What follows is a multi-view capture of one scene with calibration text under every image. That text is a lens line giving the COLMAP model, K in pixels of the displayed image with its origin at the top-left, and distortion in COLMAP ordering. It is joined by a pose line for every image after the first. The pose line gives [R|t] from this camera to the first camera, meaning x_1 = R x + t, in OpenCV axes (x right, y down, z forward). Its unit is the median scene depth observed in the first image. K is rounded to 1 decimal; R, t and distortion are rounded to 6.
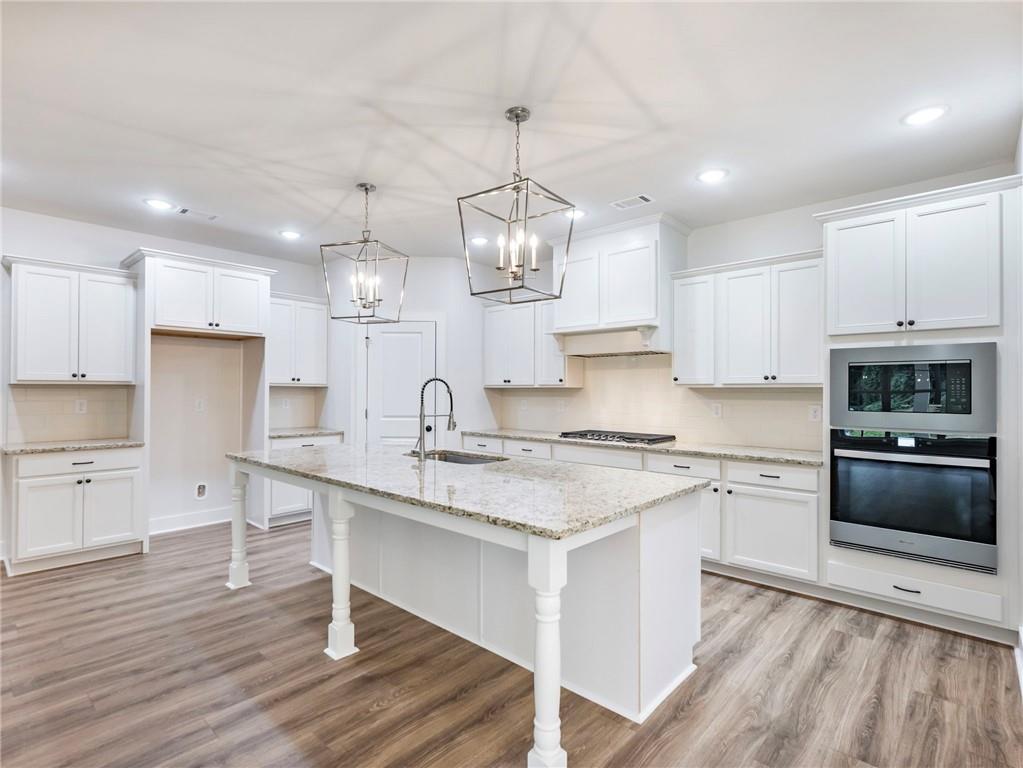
lens RADIAL K [[510.1, 0, 508.8], [0, 510.1, 384.4], [0, 0, 1]] dist [-0.000267, -0.000314]
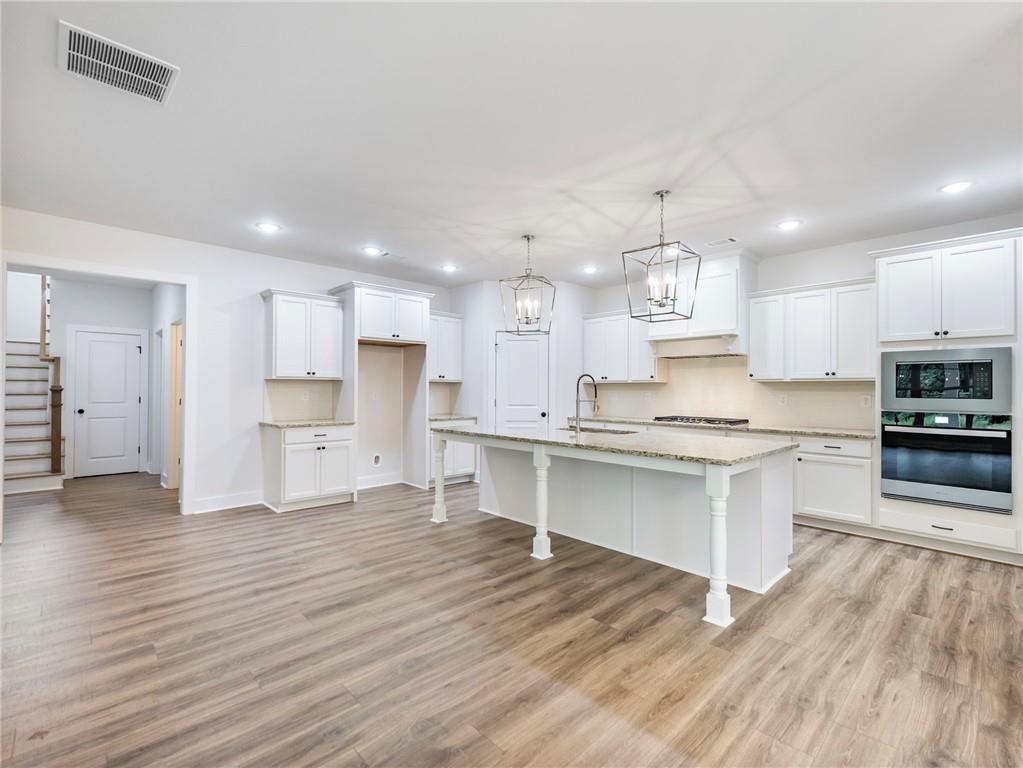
lens RADIAL K [[468.9, 0, 511.5], [0, 468.9, 384.0], [0, 0, 1]] dist [0.000845, -0.000068]
pose [[0.997494, -0.000096, -0.070745, -0.253406], [0.000137, 1.000000, 0.000570, 0.013774], [0.070745, -0.000578, 0.997494, -0.301847]]
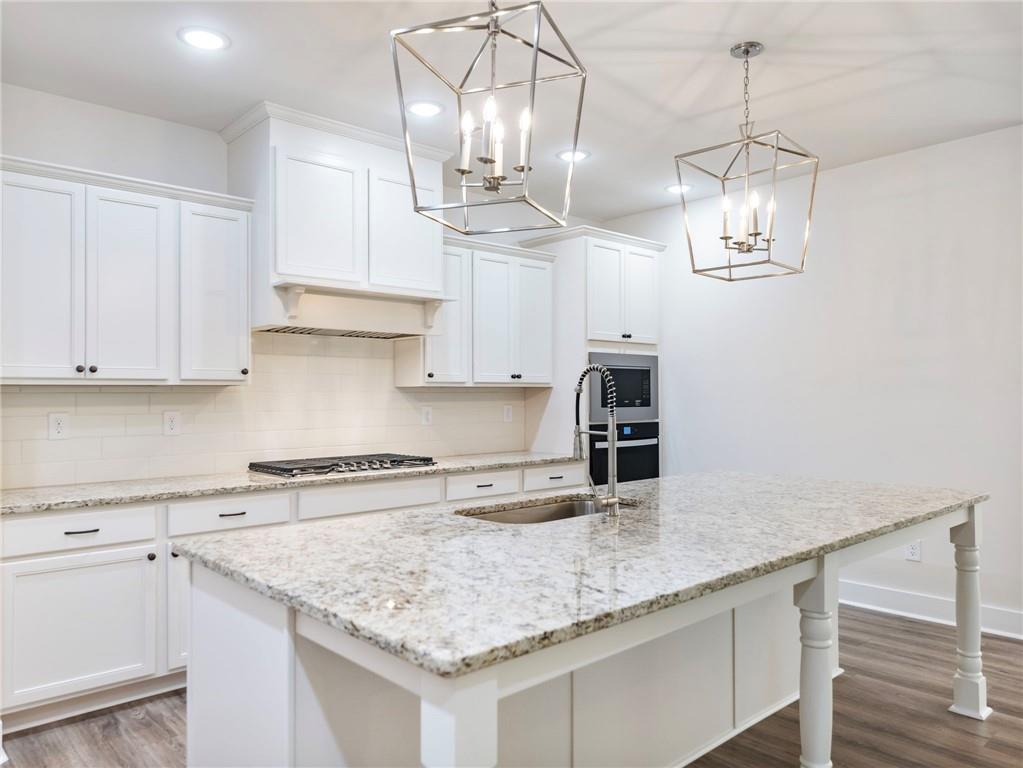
lens RADIAL K [[729.4, 0, 511.5], [0, 729.4, 384.0], [0, 0, 1]] dist [0.001139, 0.000074]
pose [[0.097272, 0.010183, 0.995206, -0.930497], [-0.006697, 0.999932, -0.009577, 0.015354], [-0.995235, -0.005734, 0.097333, 0.997194]]
